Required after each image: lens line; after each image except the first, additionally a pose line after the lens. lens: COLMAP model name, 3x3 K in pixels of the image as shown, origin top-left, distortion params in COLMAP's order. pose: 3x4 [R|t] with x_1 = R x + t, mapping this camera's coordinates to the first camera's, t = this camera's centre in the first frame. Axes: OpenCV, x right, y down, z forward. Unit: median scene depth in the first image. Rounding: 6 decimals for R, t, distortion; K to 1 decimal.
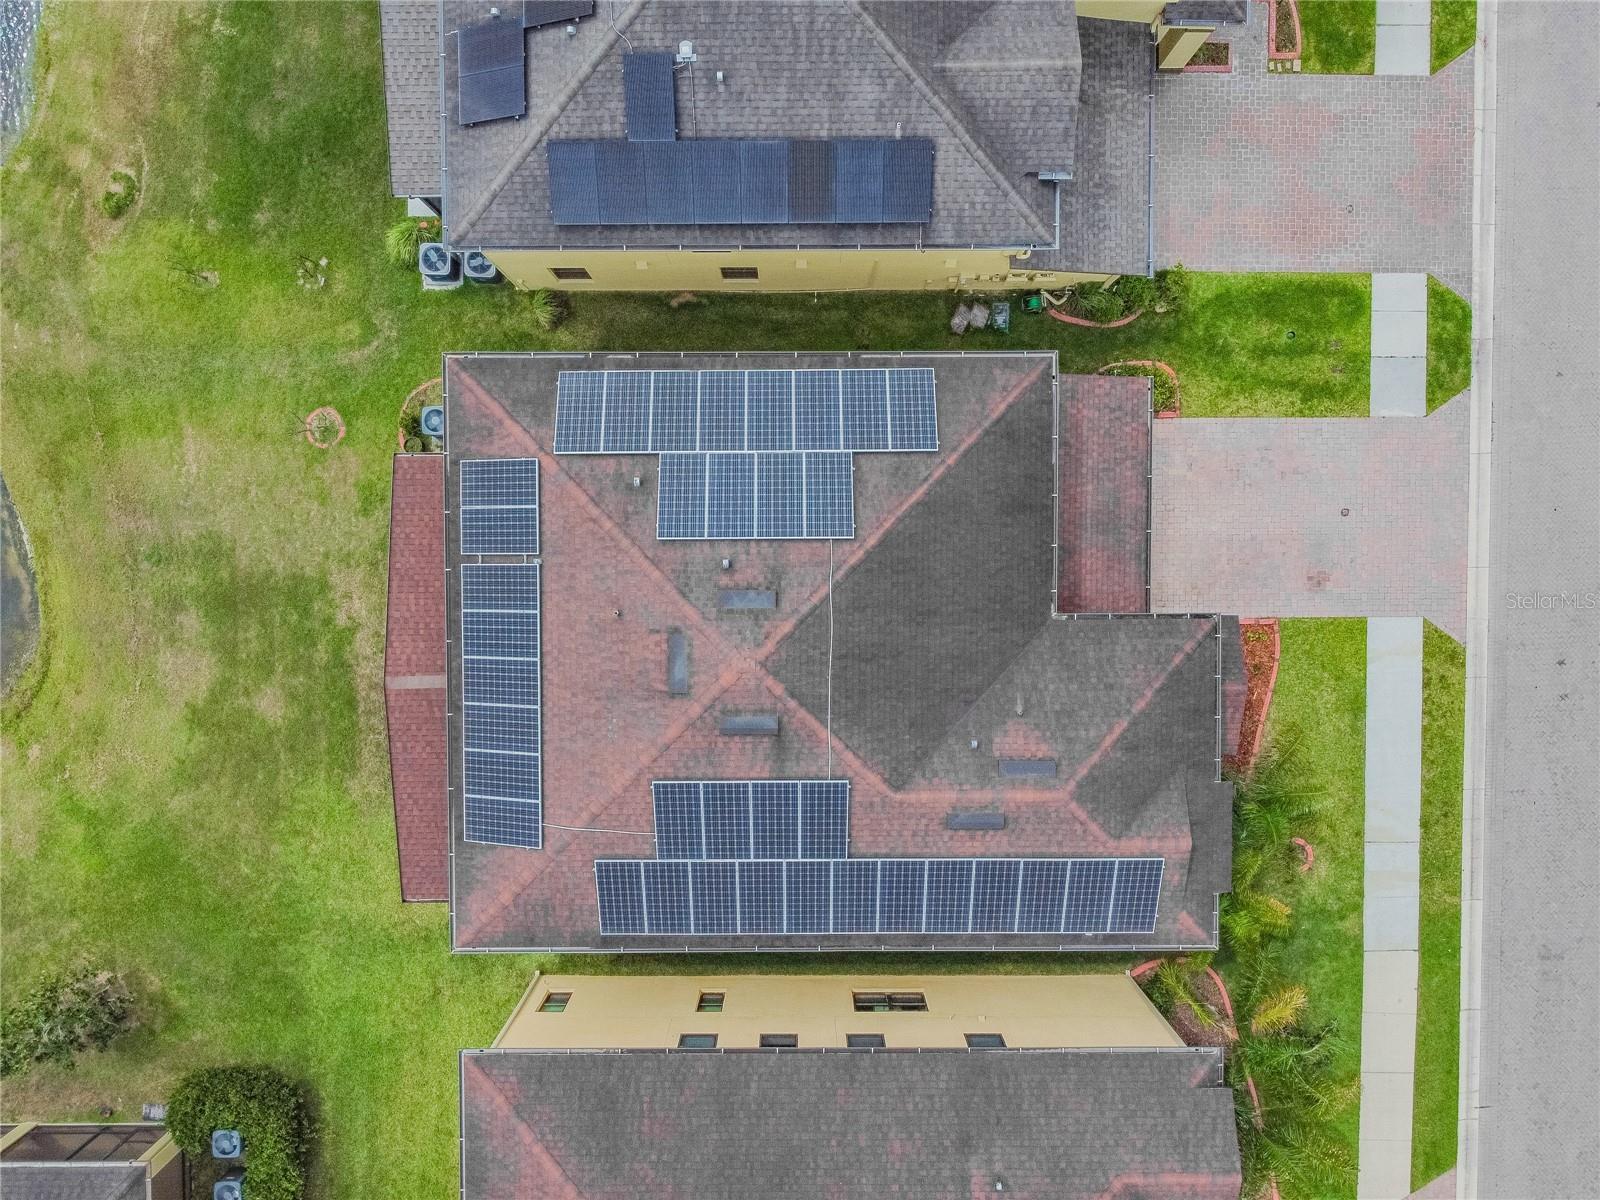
lens RADIAL K [[1212.4, 0, 800.0], [0, 1212.4, 600.0], [0, 0, 1]] dist [-0.001240, -0.000932]
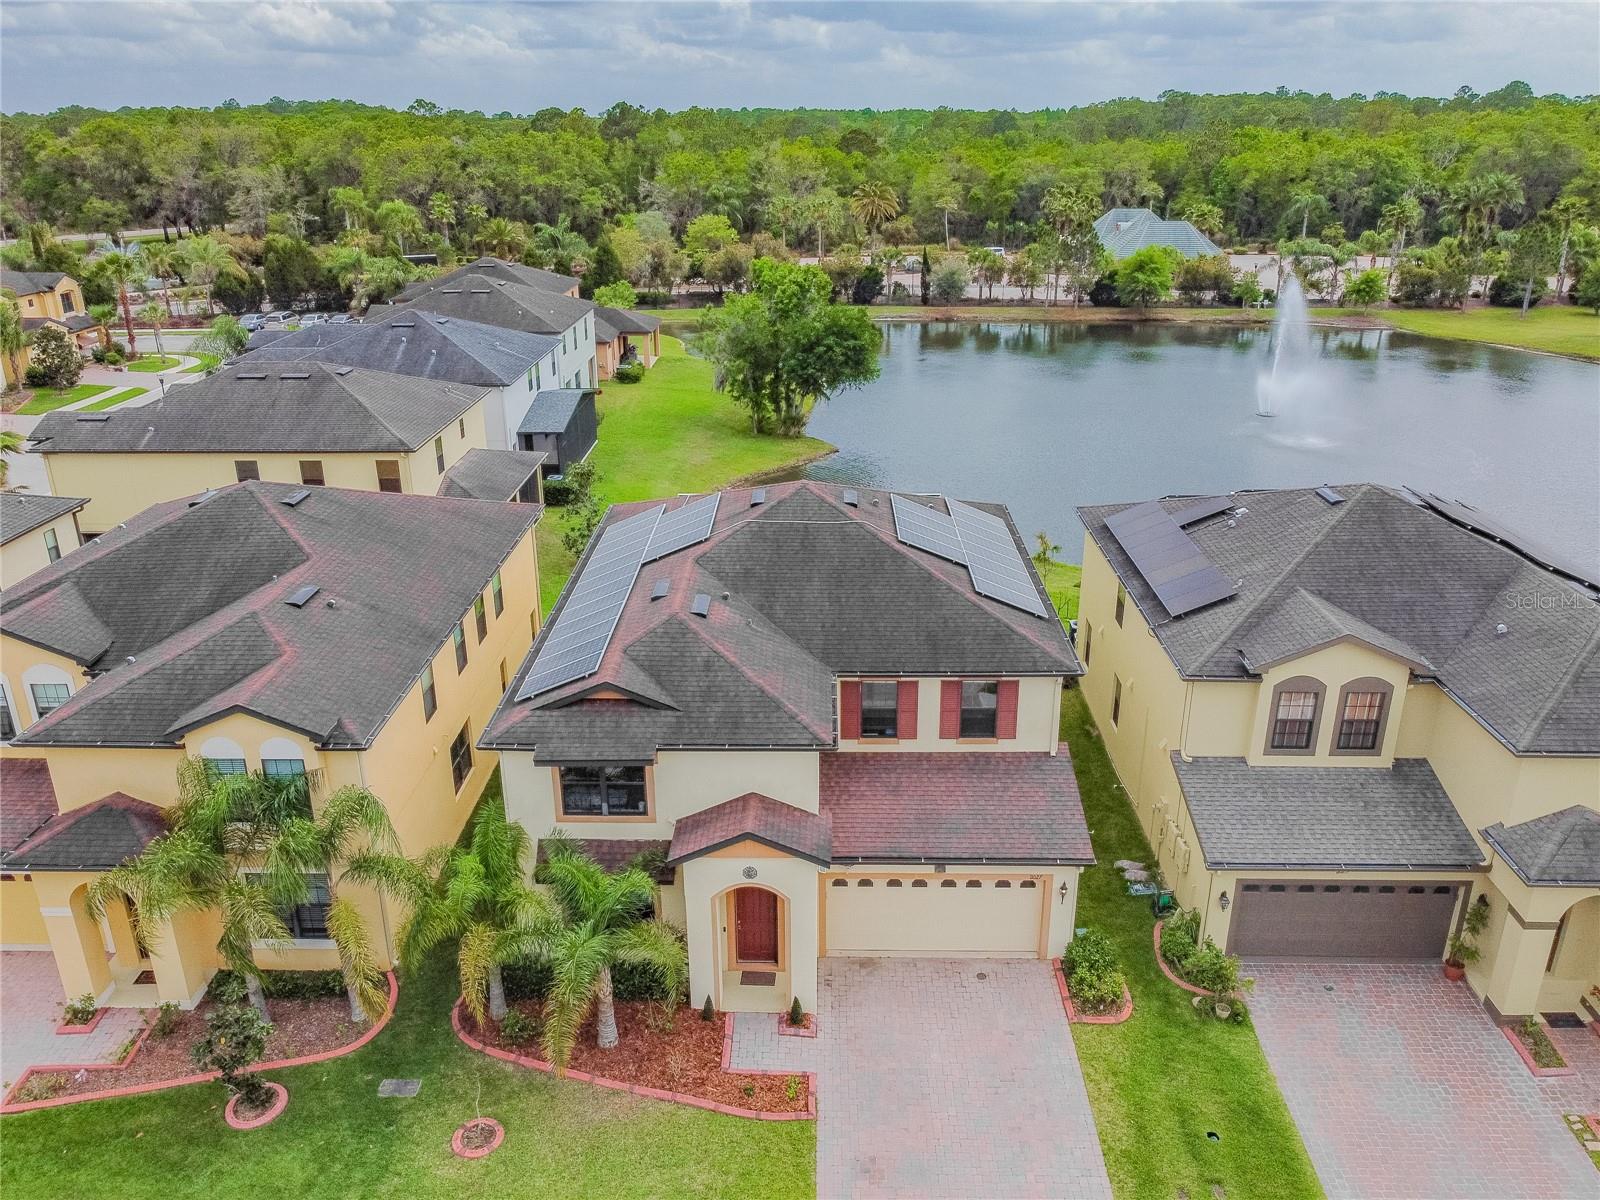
lens RADIAL K [[1212.4, 0, 800.0], [0, 1212.4, 600.0], [0, 0, 1]] dist [-0.001240, -0.000932]
pose [[-0.022758, 0.370236, -0.928659, 0.954195], [-0.999348, -0.034455, 0.010754, 0.027799], [-0.028016, 0.928299, 0.370779, 0.449452]]
